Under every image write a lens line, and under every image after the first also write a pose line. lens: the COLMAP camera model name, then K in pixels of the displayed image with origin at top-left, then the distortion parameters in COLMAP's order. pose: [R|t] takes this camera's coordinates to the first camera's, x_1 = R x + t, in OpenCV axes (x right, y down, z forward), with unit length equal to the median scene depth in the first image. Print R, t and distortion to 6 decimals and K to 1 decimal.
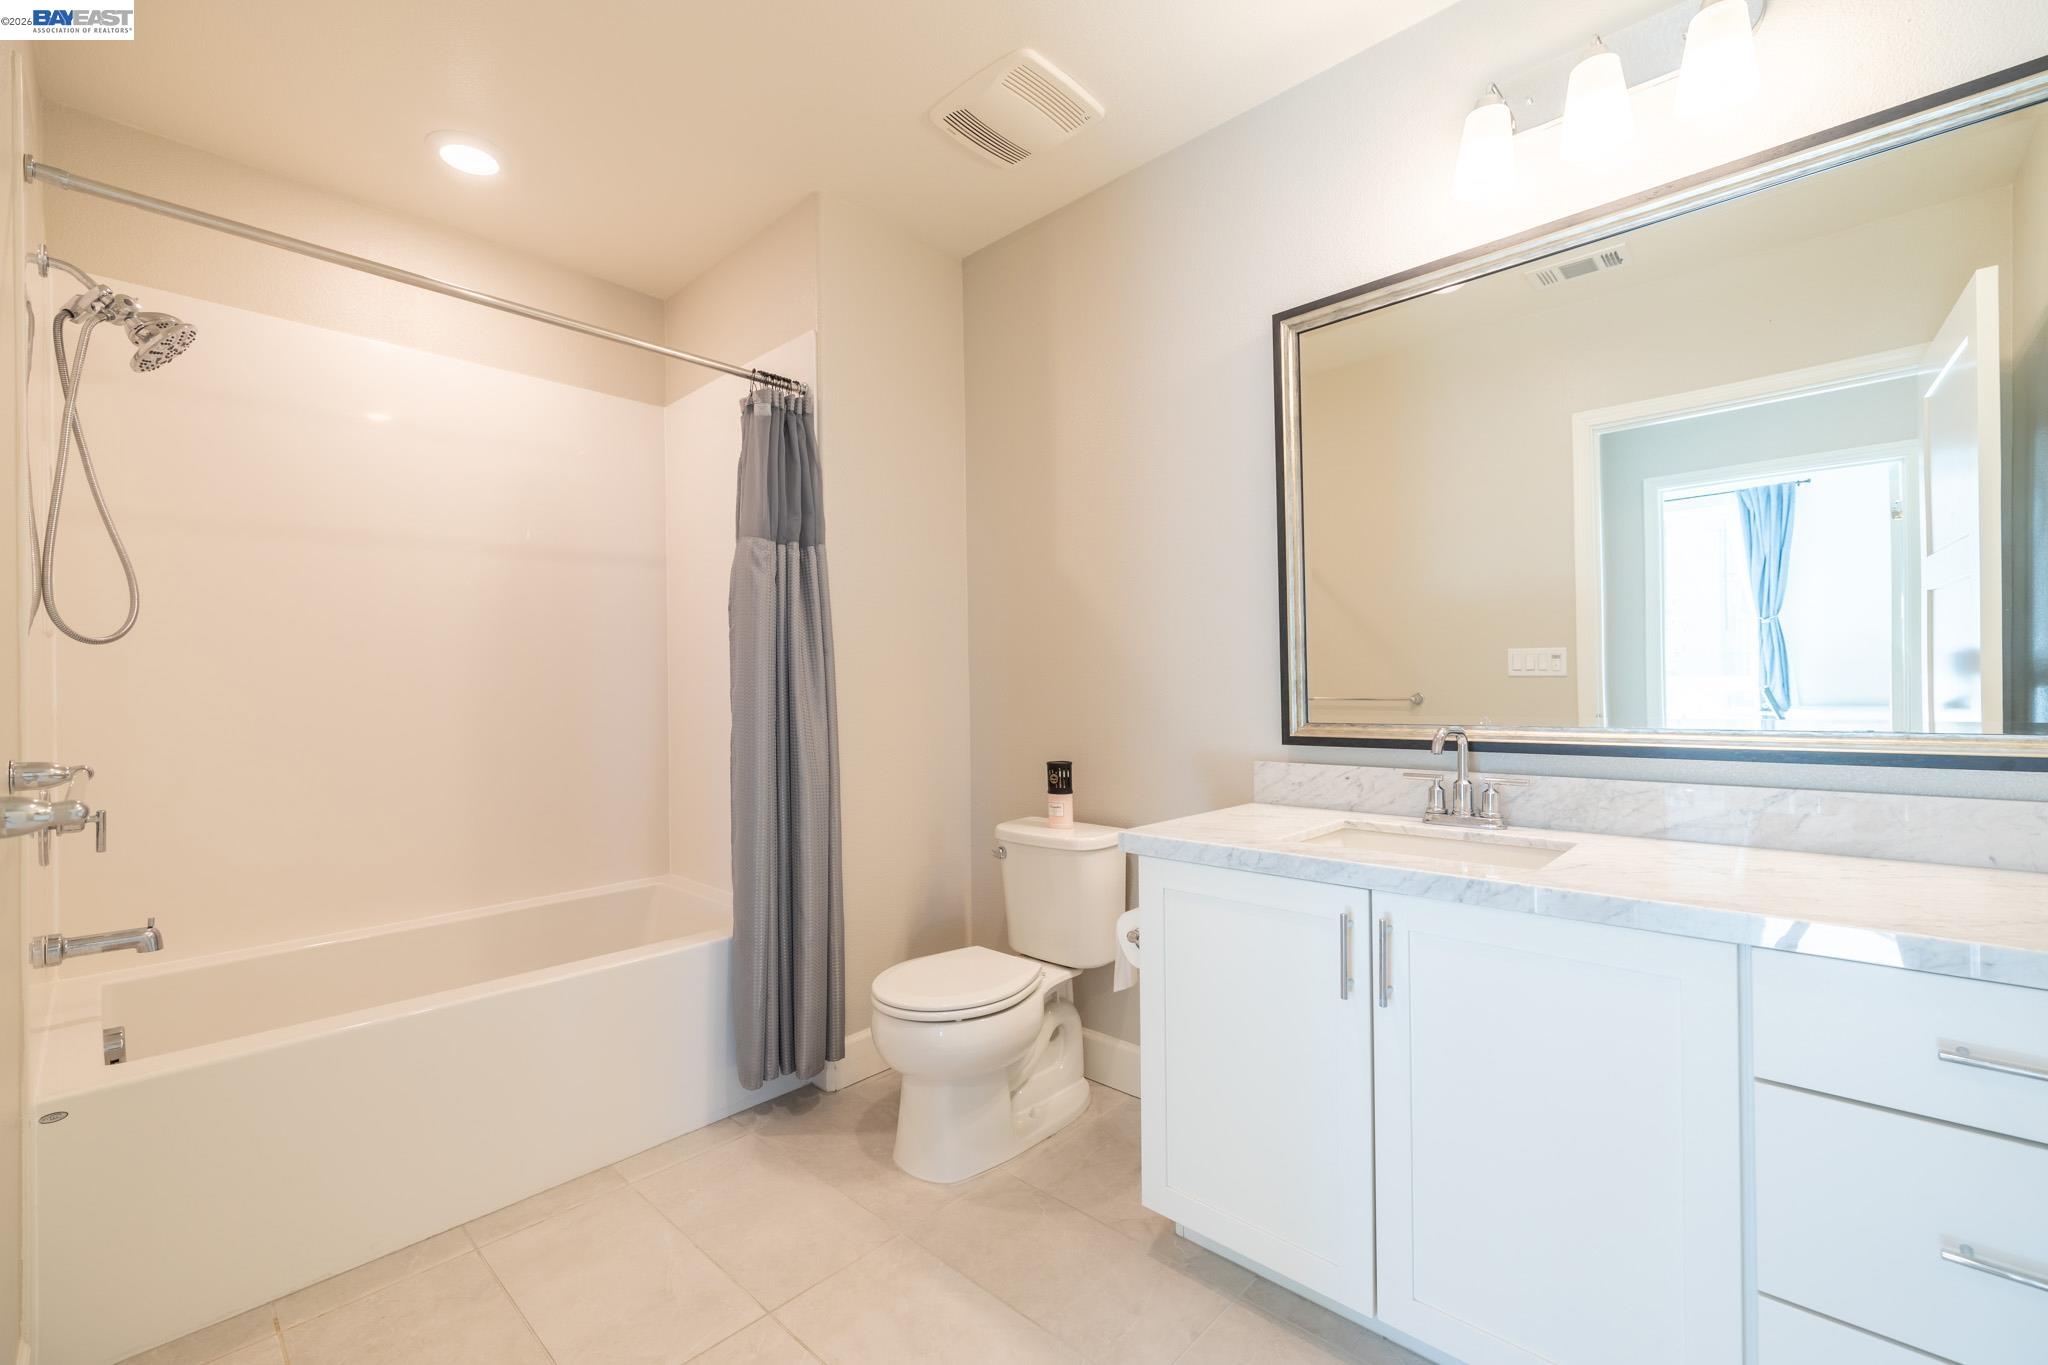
lens RADIAL K [[853.1, 0, 1017.9], [0, 853.1, 684.2], [0, 0, 1]] dist [-0.001013, 0.000038]
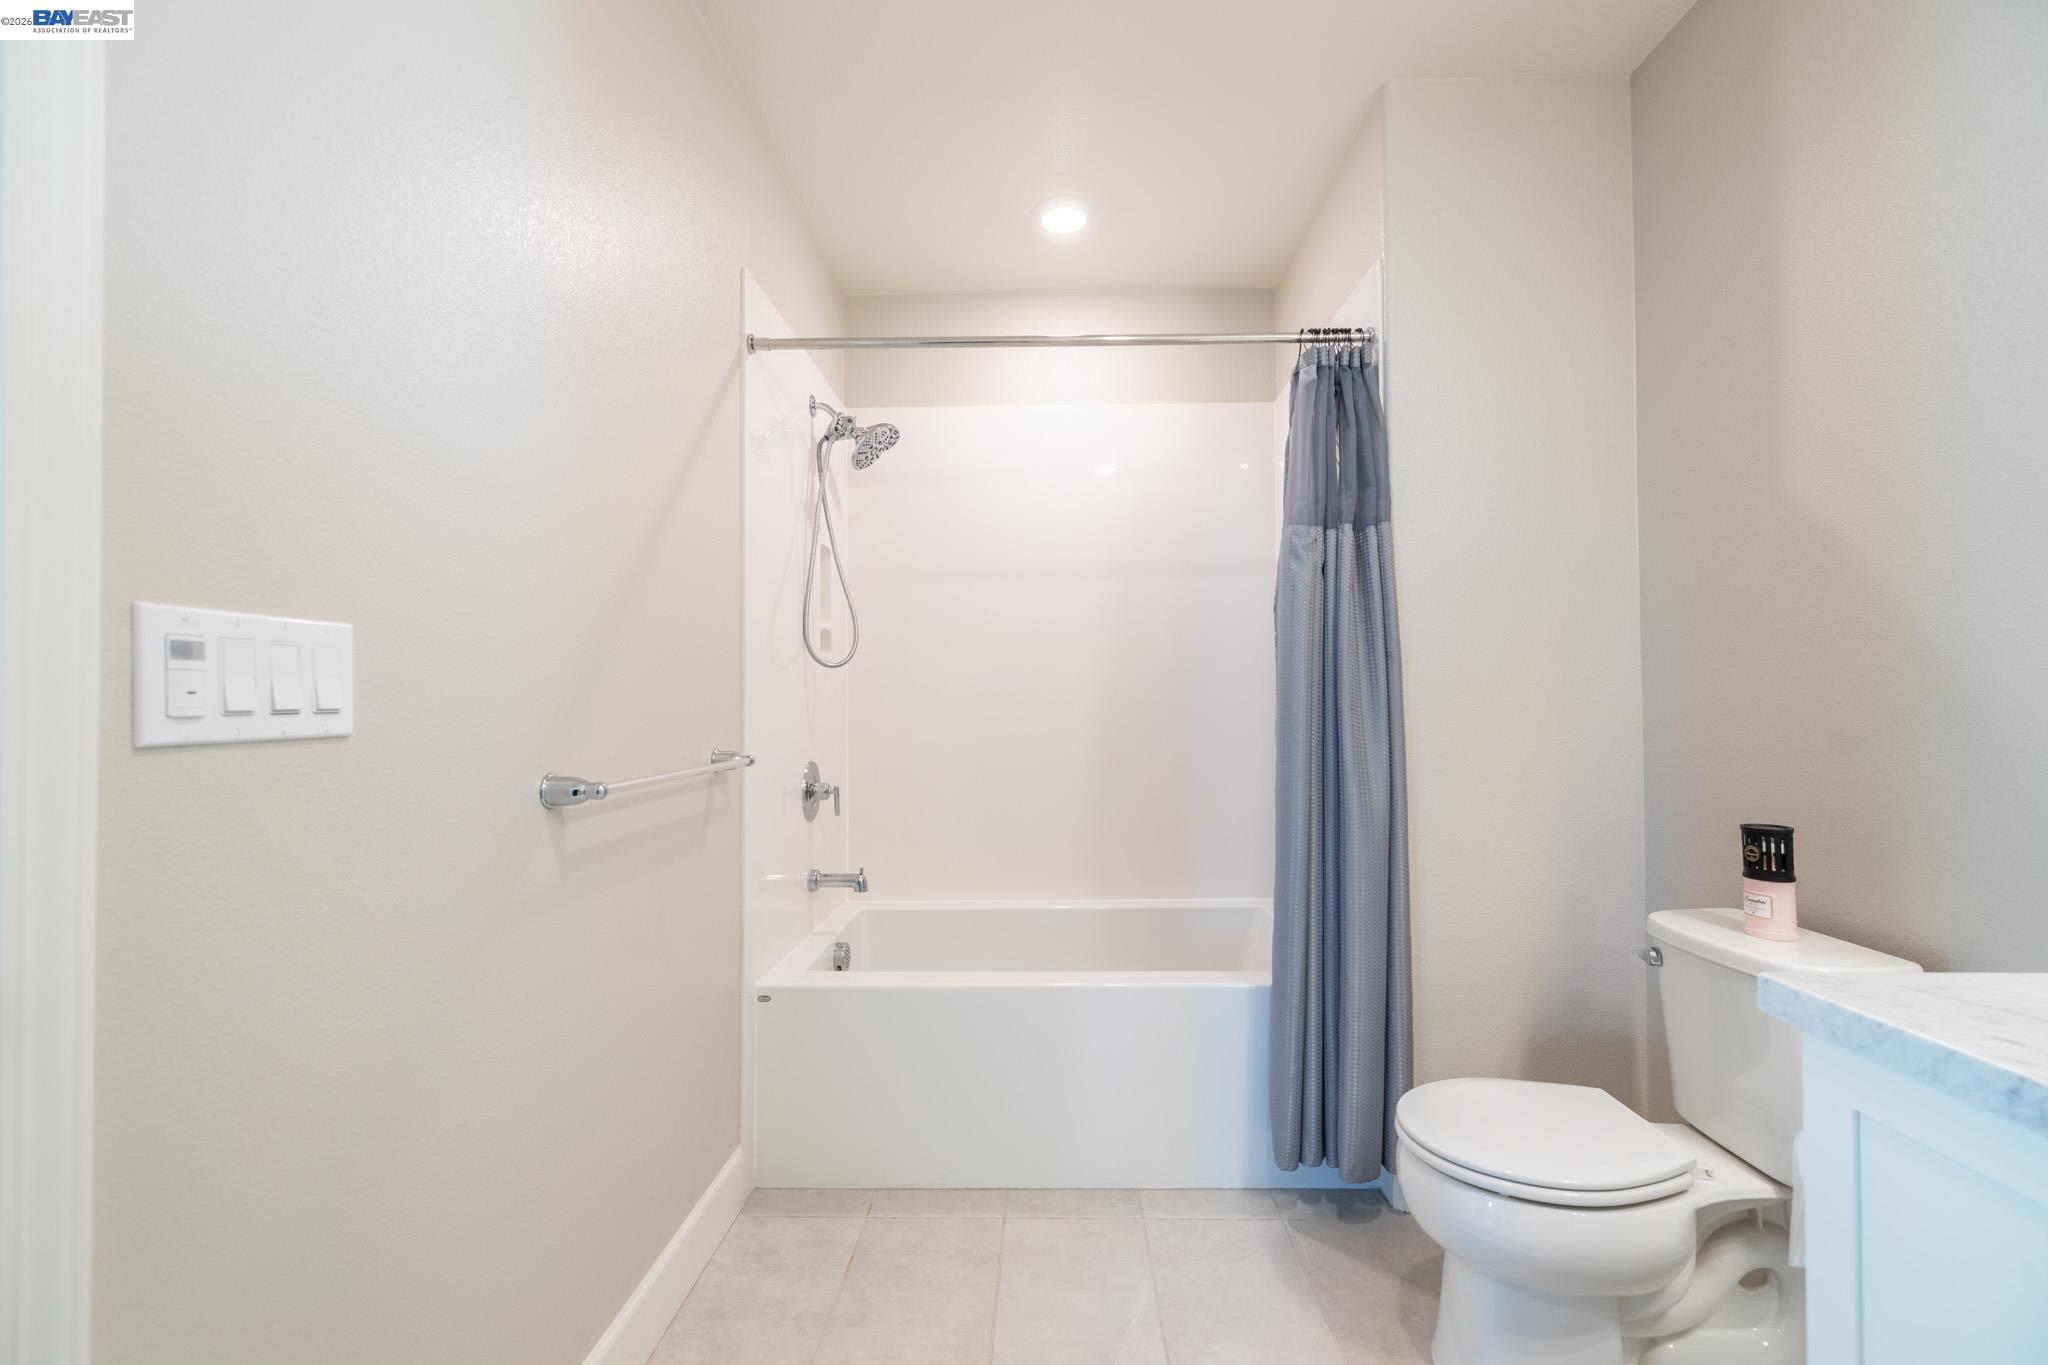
lens RADIAL K [[867.6, 0, 1030.1], [0, 867.6, 692.9], [0, 0, 1]] dist [0.001497, 0.000449]
pose [[0.672736, -0.002643, -0.739878, 0.154492], [0.001627, 0.999996, -0.002093, -0.002051], [0.739881, 0.000204, 0.672738, 0.211654]]
